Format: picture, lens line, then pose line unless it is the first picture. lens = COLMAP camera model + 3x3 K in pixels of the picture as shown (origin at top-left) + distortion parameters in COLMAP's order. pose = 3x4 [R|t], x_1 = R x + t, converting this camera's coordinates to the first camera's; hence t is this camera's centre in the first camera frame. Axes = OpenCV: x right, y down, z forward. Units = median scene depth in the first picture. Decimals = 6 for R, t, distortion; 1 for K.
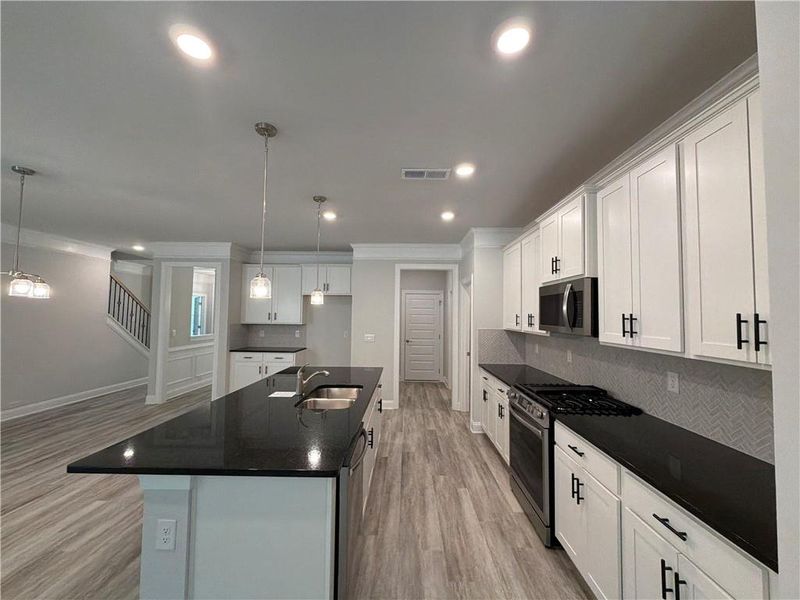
lens RADIAL K [[320.3, 0, 400.0], [0, 320.3, 300.0], [0, 0, 1]] dist [-0.007414, -0.000080]
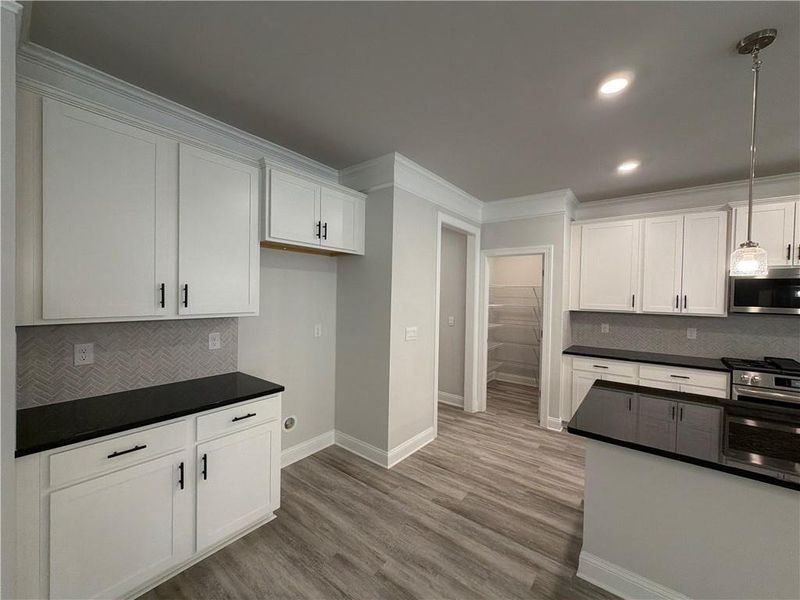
lens RADIAL K [[320.3, 0, 400.0], [0, 320.3, 300.0], [0, 0, 1]] dist [-0.007414, -0.000080]
pose [[0.594653, -0.015220, 0.803839, -0.586761], [-0.049829, 0.997201, 0.055743, 0.029763], [-0.802437, -0.073202, 0.592230, 0.711885]]
